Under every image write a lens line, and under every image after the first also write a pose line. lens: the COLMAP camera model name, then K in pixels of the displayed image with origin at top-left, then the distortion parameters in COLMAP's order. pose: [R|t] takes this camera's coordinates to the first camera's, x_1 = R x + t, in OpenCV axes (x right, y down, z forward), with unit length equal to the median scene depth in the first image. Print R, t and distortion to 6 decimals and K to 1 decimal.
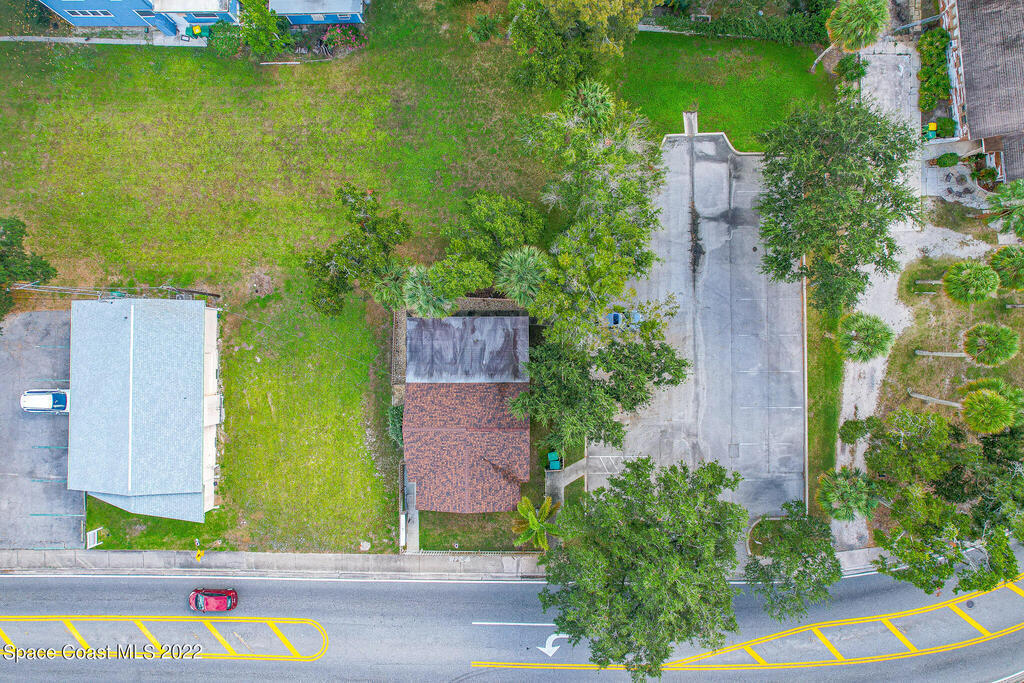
lens RADIAL K [[654.5, 0, 515.8], [0, 654.5, 343.4], [0, 0, 1]] dist [-0.083853, 0.074259]
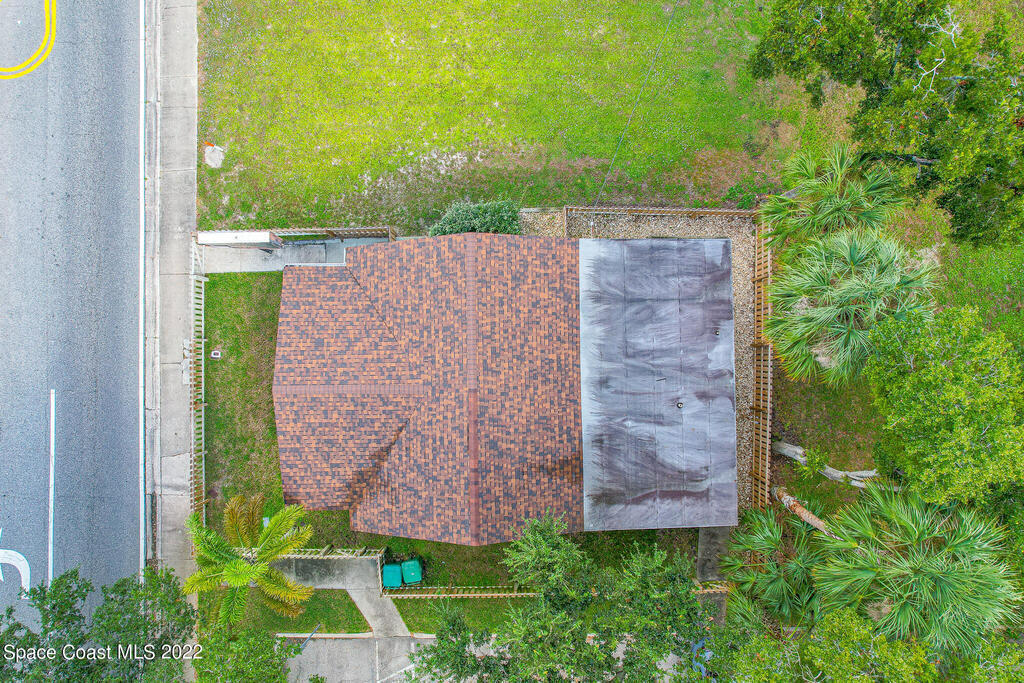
lens RADIAL K [[654.5, 0, 515.8], [0, 654.5, 343.4], [0, 0, 1]] dist [-0.083853, 0.074259]
pose [[0.012163, 0.999921, -0.003050, -0.095350], [-0.999498, 0.012247, 0.029210, 0.085527], [0.029245, 0.002693, 0.999569, 0.549788]]
